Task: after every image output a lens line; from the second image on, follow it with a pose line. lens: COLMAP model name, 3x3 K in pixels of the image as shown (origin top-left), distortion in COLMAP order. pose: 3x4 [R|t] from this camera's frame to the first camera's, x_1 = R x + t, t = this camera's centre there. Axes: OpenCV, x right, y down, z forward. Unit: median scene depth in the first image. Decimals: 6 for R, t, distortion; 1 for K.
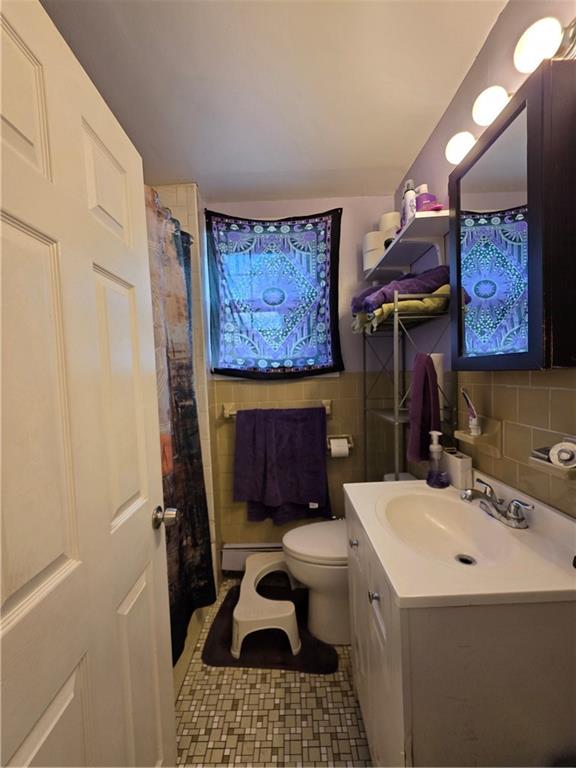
lens RADIAL K [[310.2, 0, 284.5], [0, 310.2, 386.5], [0, 0, 1]] dist [-0.002116, -0.000084]
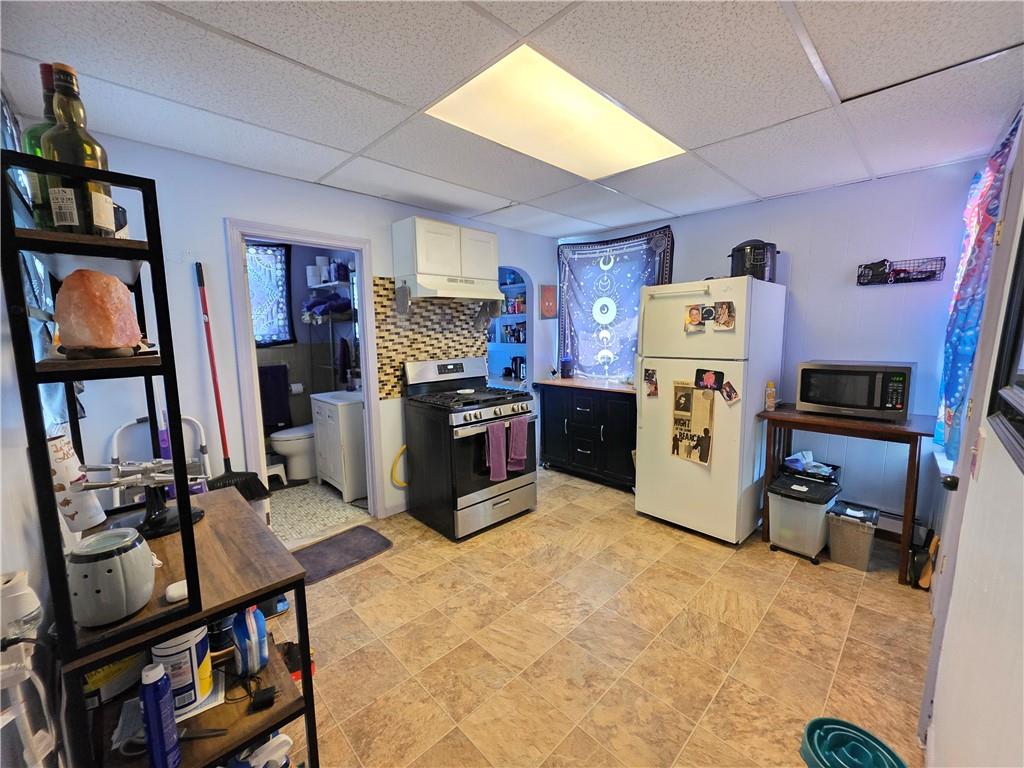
lens RADIAL K [[413.7, 0, 506.7], [0, 413.7, 383.9], [0, 0, 1]] dist [-0.002116, -0.000084]
pose [[0.702446, -0.059822, 0.709218, -0.610335], [0.006394, 0.996952, 0.077760, 0.003715], [-0.711708, -0.050088, 0.700688, -1.385488]]
